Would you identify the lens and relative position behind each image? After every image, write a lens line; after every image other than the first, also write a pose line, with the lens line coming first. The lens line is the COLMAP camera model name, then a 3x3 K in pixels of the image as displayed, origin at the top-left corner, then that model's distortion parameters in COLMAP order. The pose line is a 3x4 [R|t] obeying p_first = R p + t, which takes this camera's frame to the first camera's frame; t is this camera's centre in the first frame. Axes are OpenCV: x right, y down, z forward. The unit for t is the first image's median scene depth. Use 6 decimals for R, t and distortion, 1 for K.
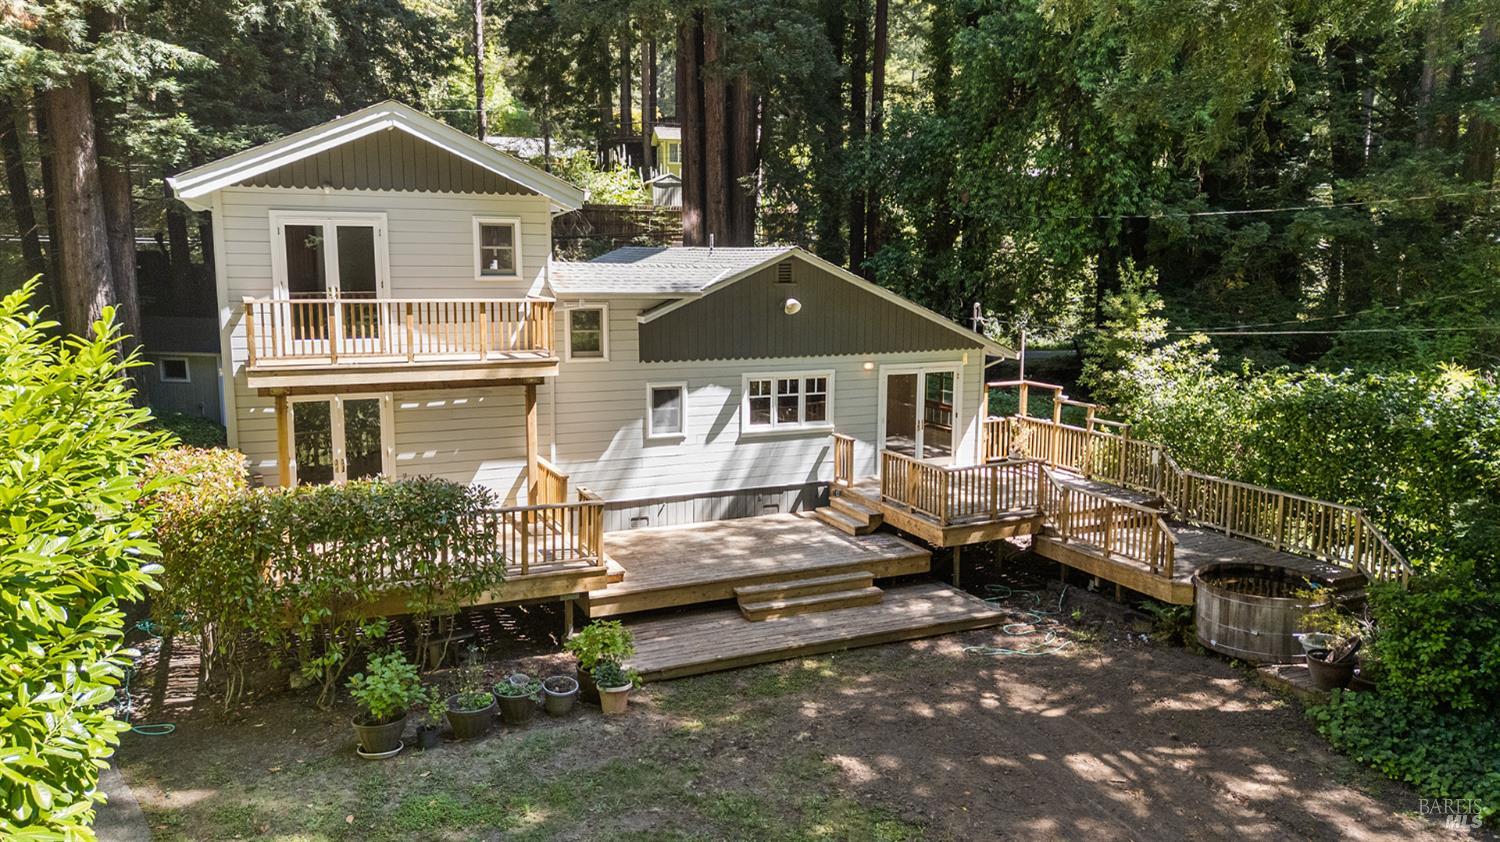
lens RADIAL K [[1113.3, 0, 738.4], [0, 1113.3, 387.7], [0, 0, 1]] dist [0.111957, -0.126464]
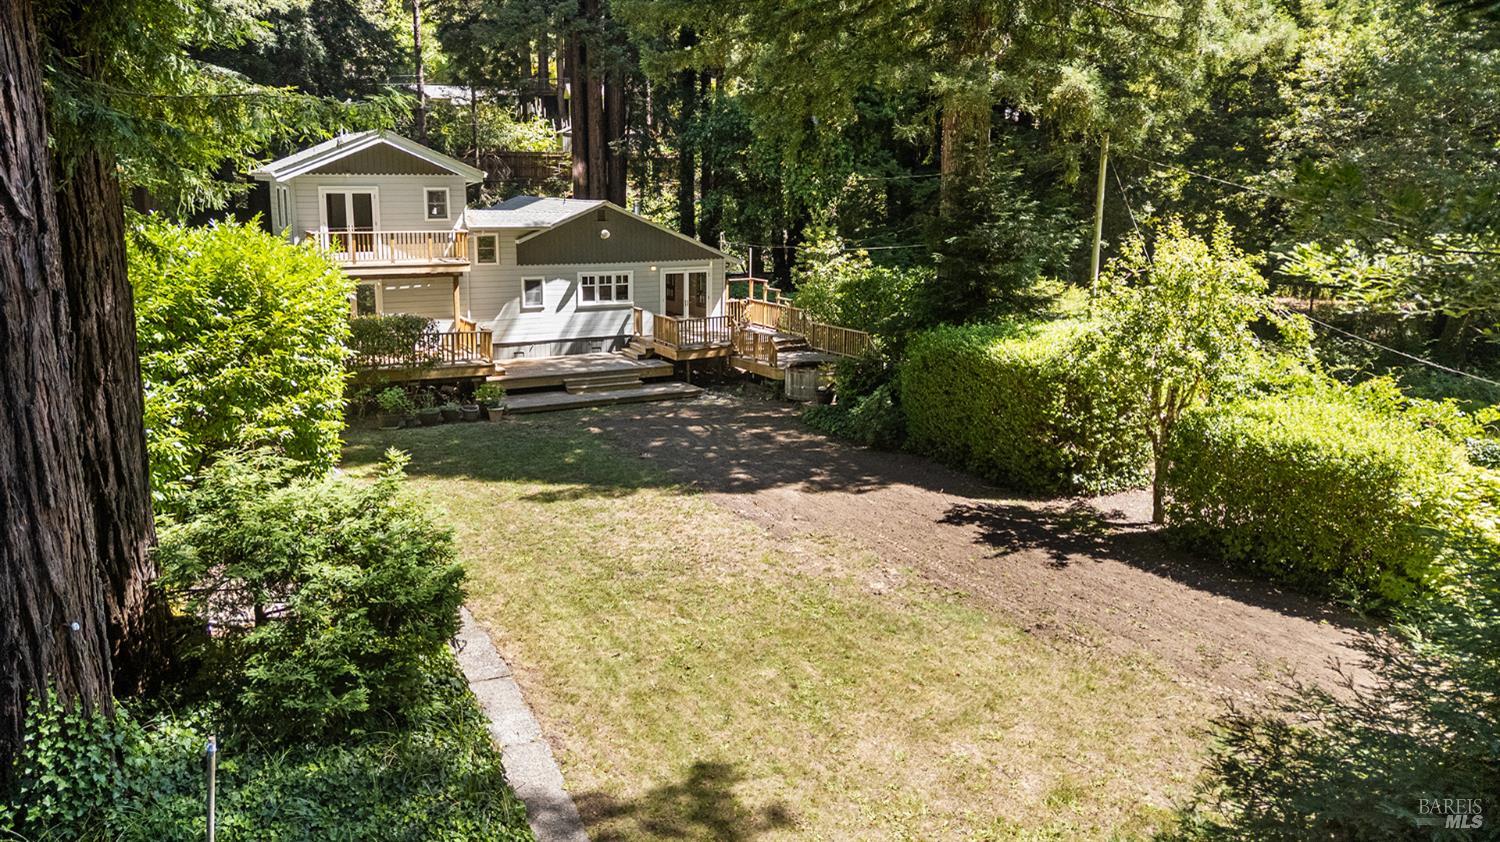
lens RADIAL K [[1163.1, 0, 745.4], [0, 1163.1, 323.8], [0, 0, 1]] dist [0.102539, -0.146412]
pose [[0.998709, -0.008682, 0.050054, 0.183789], [0.008498, 0.999956, 0.003902, 0.066890], [-0.050086, -0.003471, 0.998739, -0.902665]]
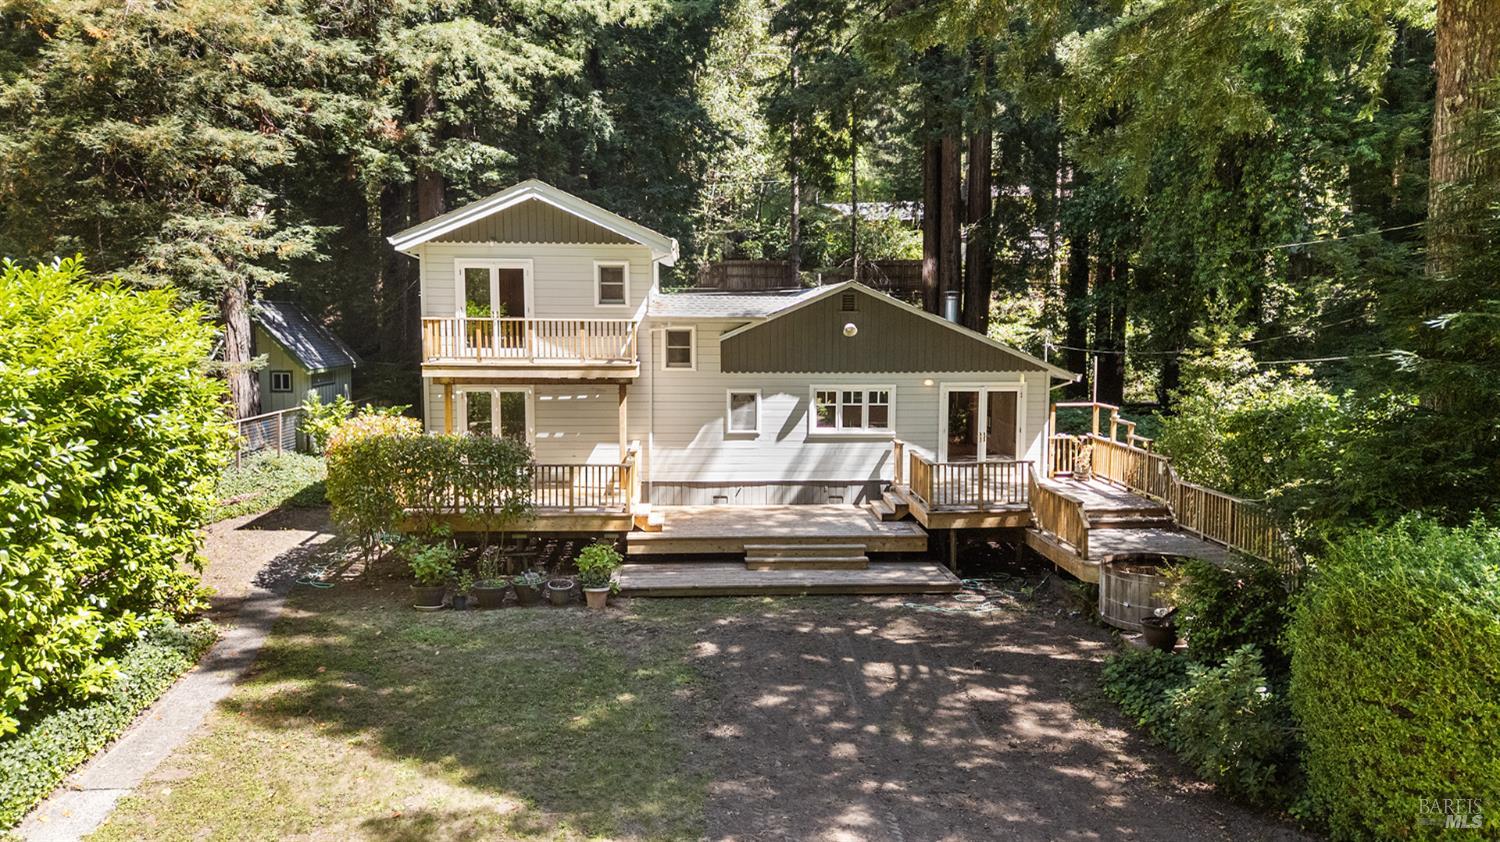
lens RADIAL K [[1100.3, 0, 728.3], [0, 1100.3, 381.8], [0, 0, 1]] dist [0.155676, -0.269901]
pose [[0.928272, 0.020950, -0.371312, 0.382600], [-0.042512, 0.997845, -0.049977, 0.049918], [0.369465, 0.062177, 0.927162, -0.158669]]
